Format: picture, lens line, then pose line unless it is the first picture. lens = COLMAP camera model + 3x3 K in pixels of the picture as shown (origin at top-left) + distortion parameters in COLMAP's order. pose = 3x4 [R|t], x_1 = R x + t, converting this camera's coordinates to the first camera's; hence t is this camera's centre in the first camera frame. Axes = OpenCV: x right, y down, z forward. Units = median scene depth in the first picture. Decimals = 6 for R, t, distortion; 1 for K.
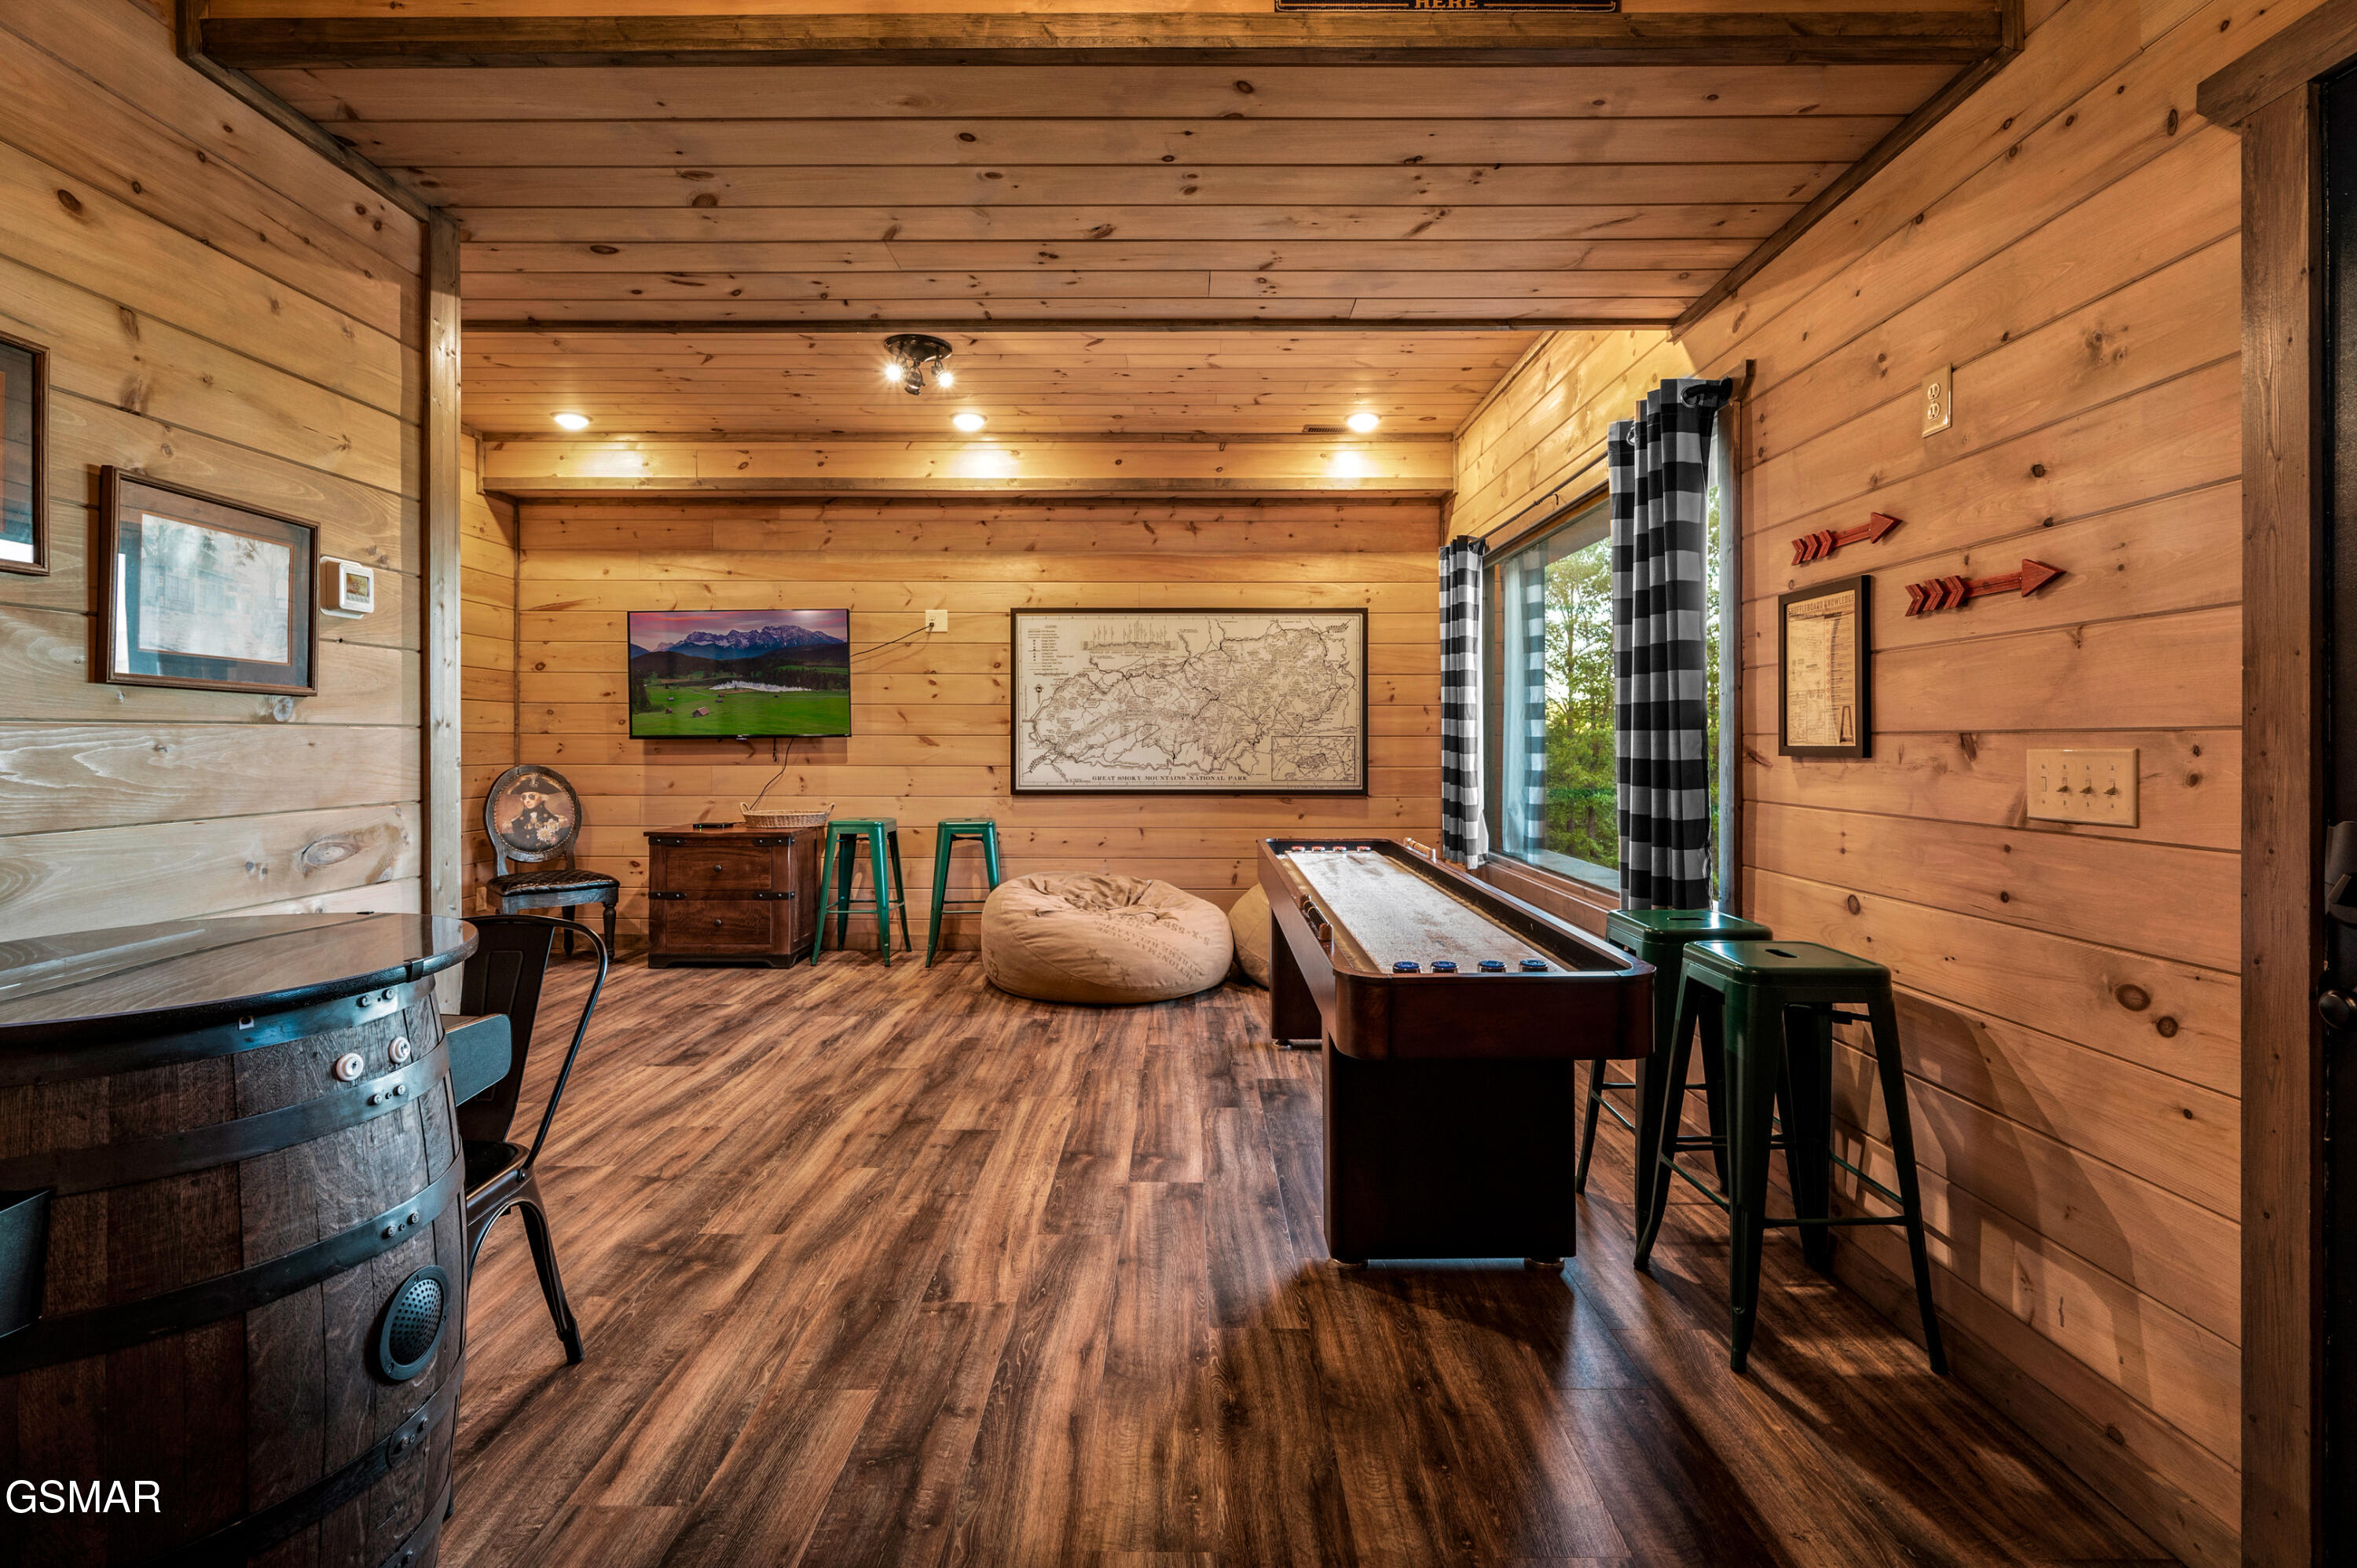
lens RADIAL K [[1120.1, 0, 1208.6], [0, 1120.1, 744.8], [0, 0, 1]] dist [-0.003275, 0.000901]
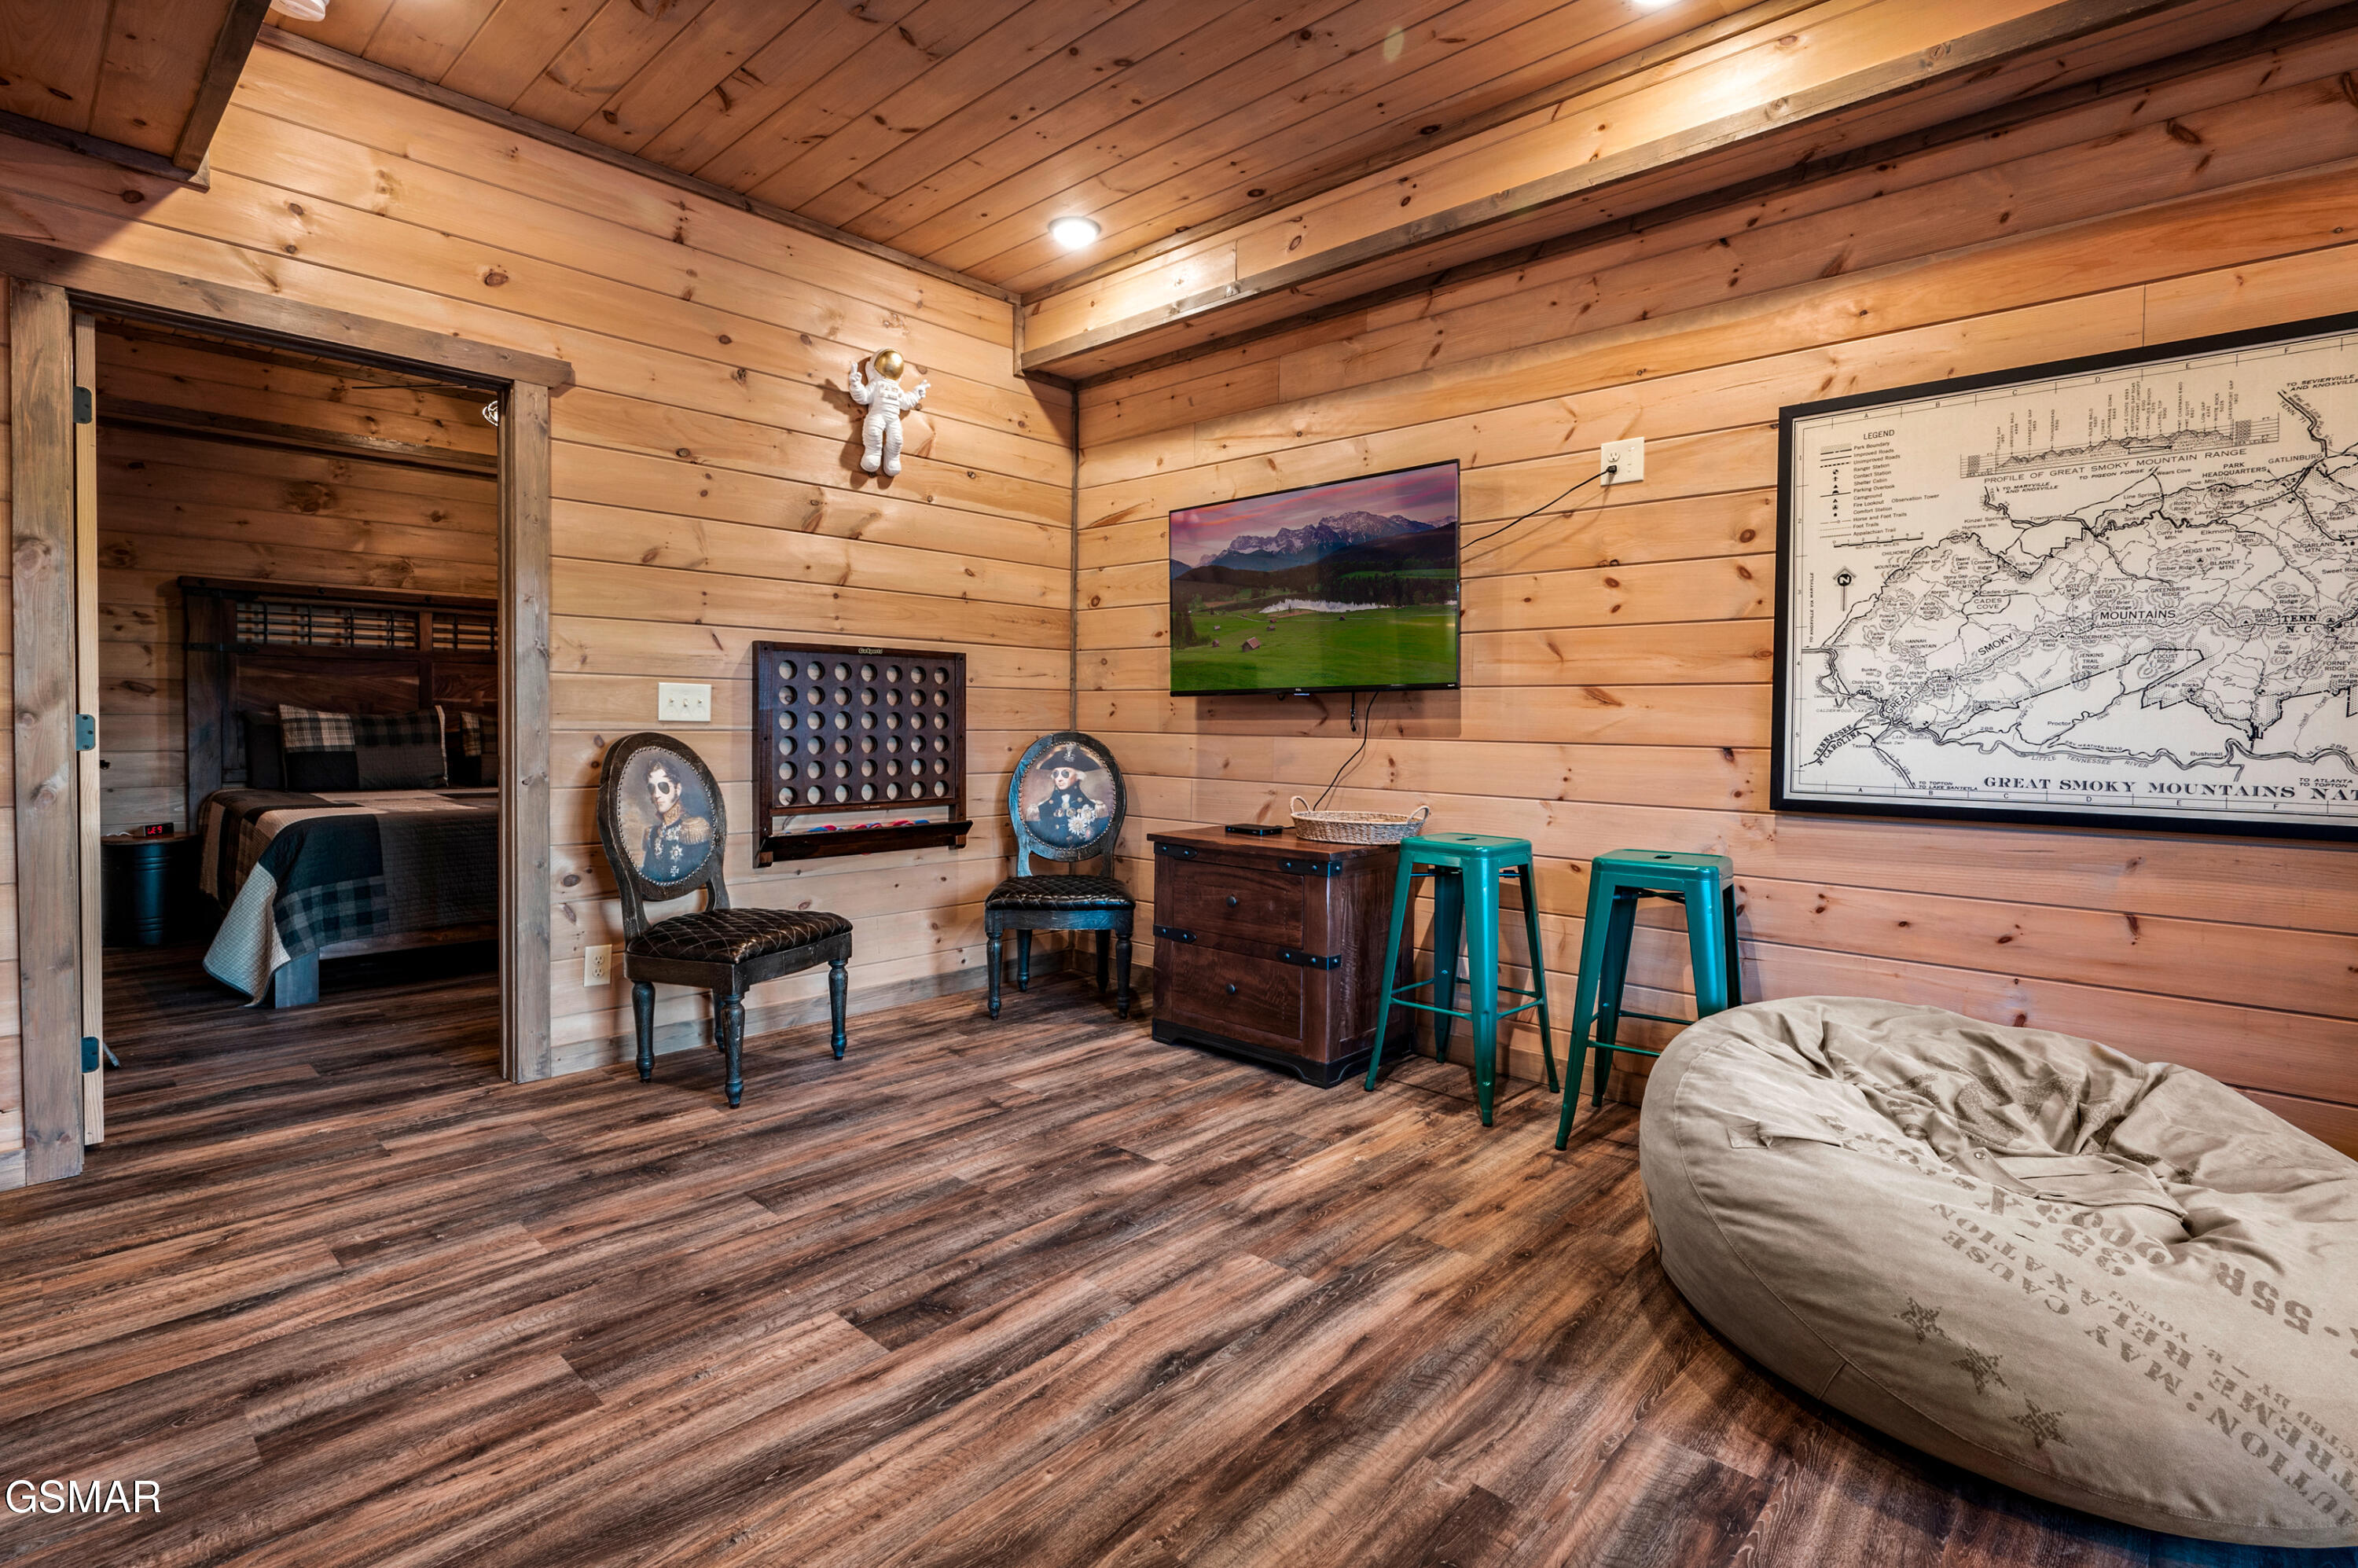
lens RADIAL K [[1120.6, 0, 1180.2], [0, 1120.6, 750.3], [0, 0, 1]] dist [-0.003275, 0.000901]
pose [[0.718589, 0.025018, -0.694985, -0.036793], [-0.010957, 0.999636, 0.024655, 0.013964], [0.695348, -0.010102, 0.718602, 0.621630]]
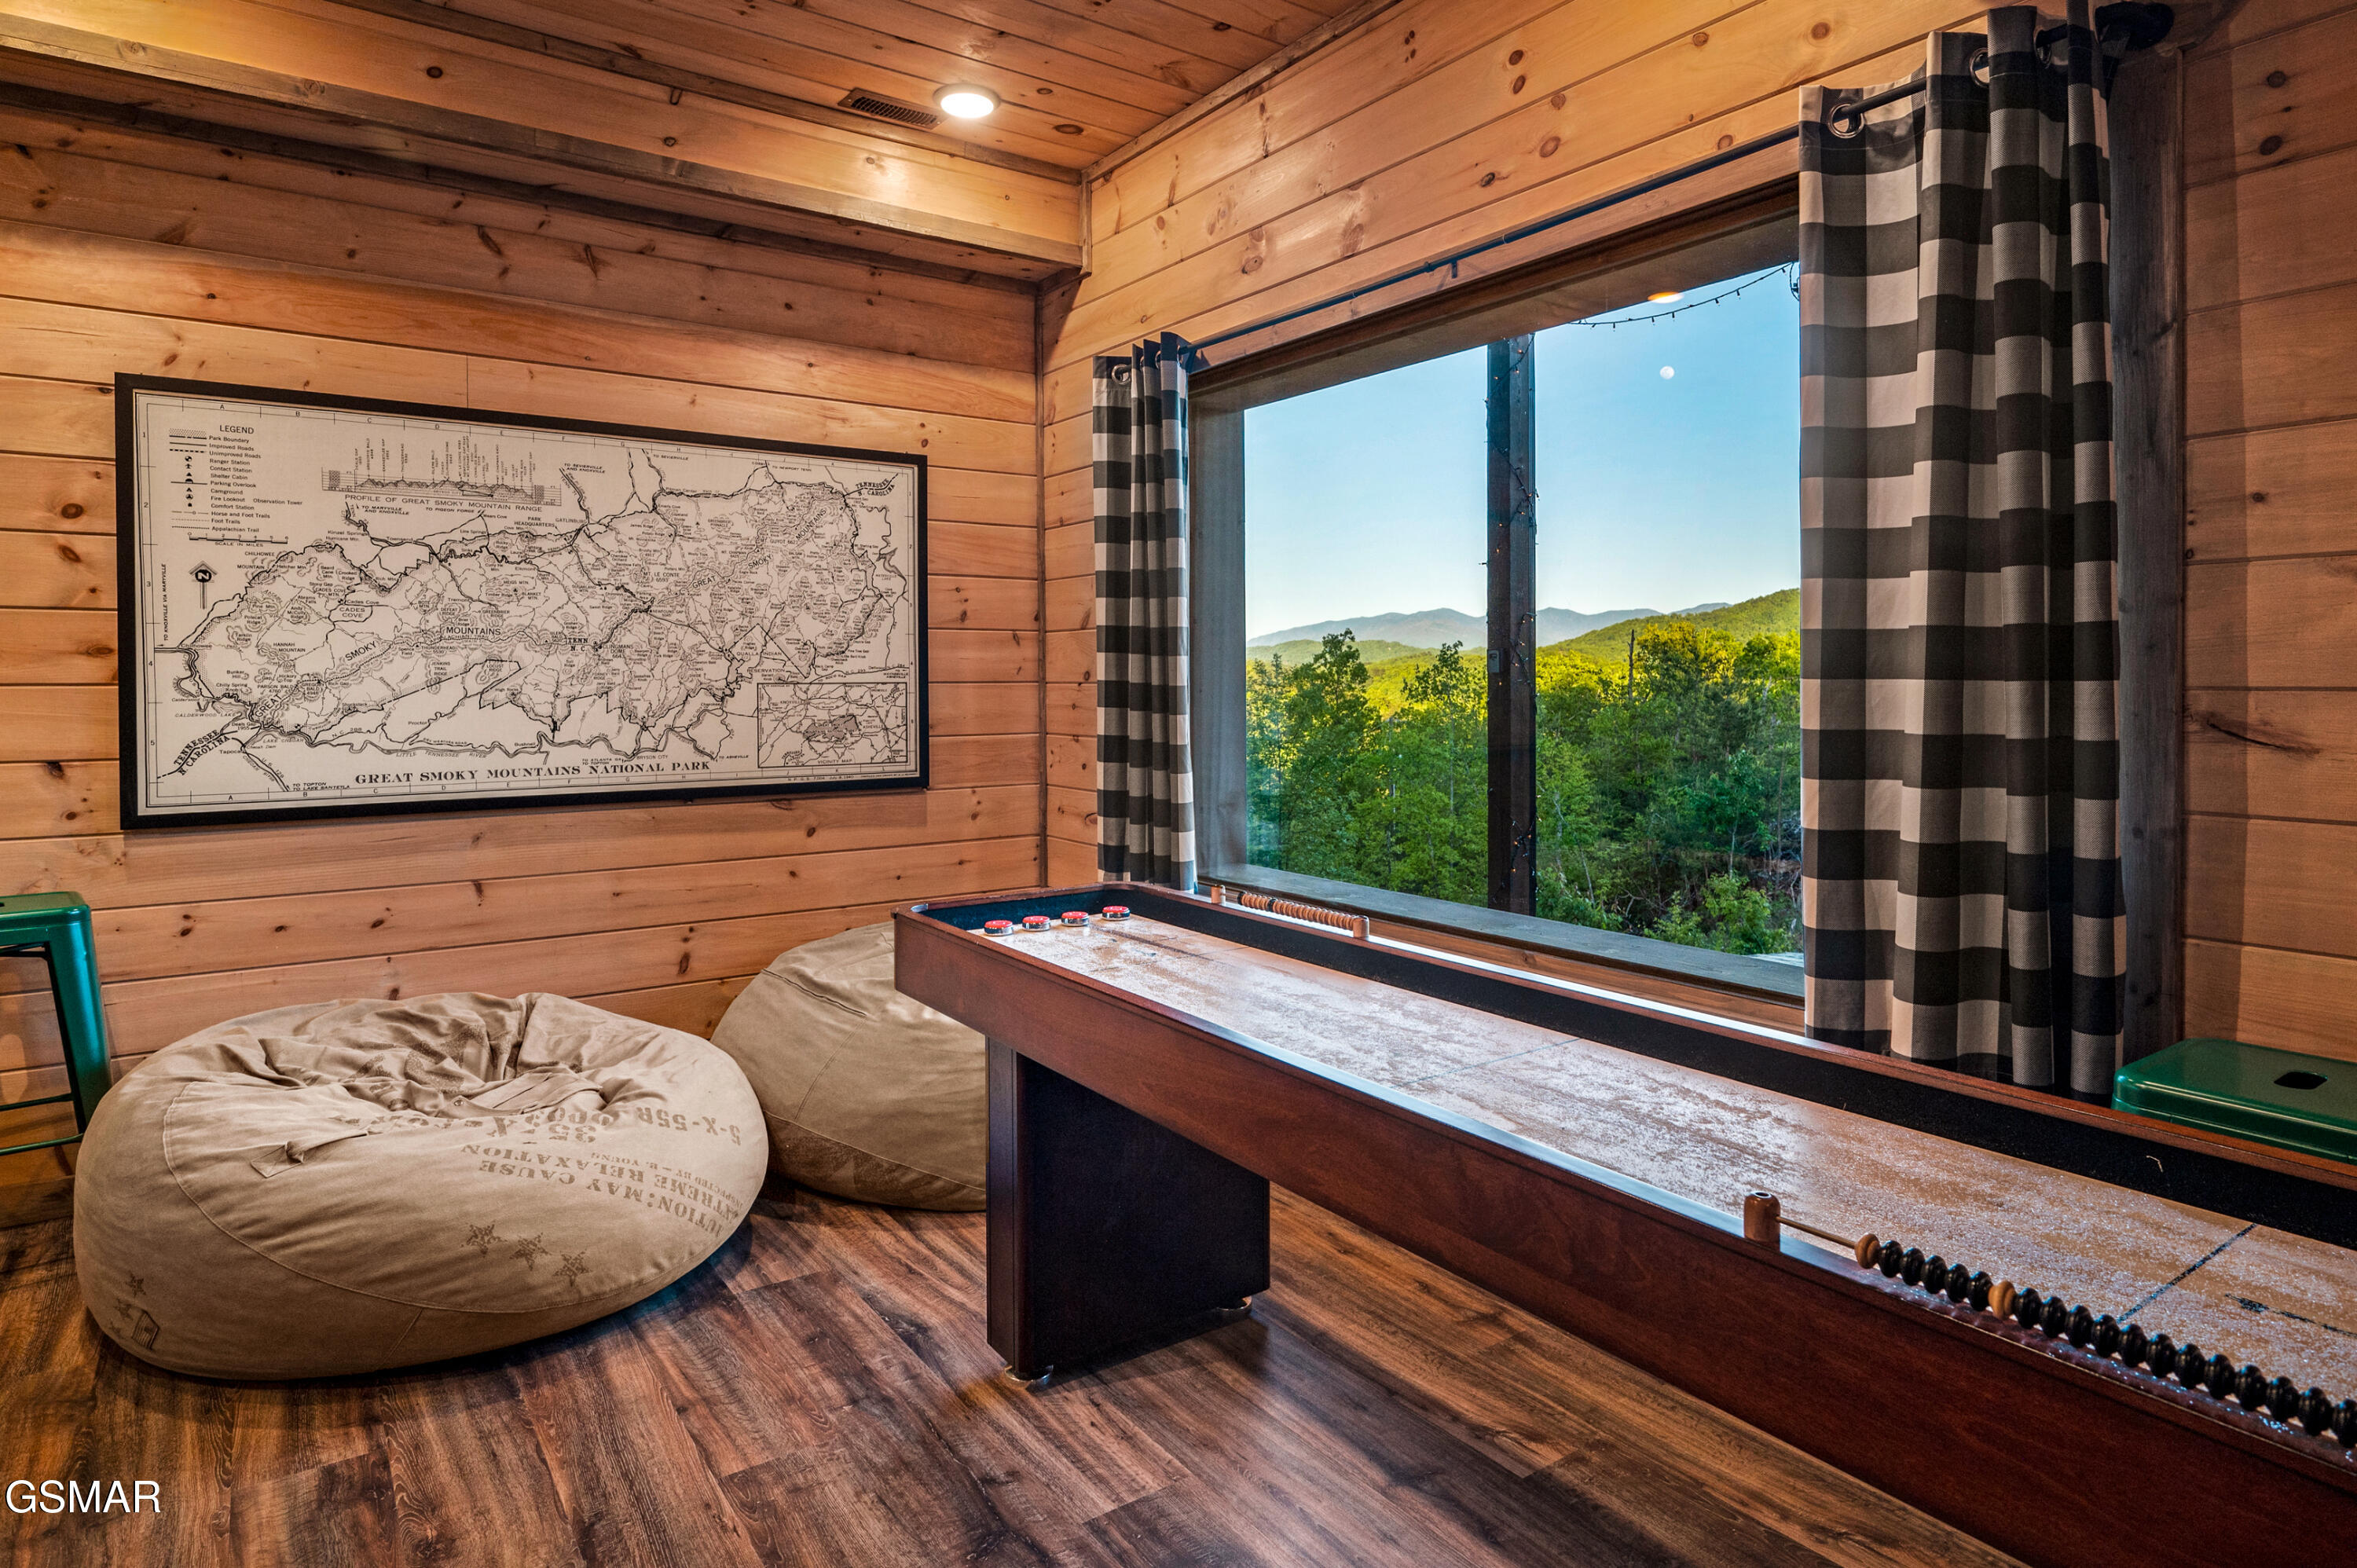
lens RADIAL K [[1316.9, 0, 1206.7], [0, 1316.9, 697.9], [0, 0, 1]] dist [-0.004570, 0.000607]
pose [[0.818396, -0.010813, 0.574553, -0.160802], [0.005069, 0.999920, 0.011598, -0.008941], [-0.574632, -0.006579, 0.818385, 0.478232]]
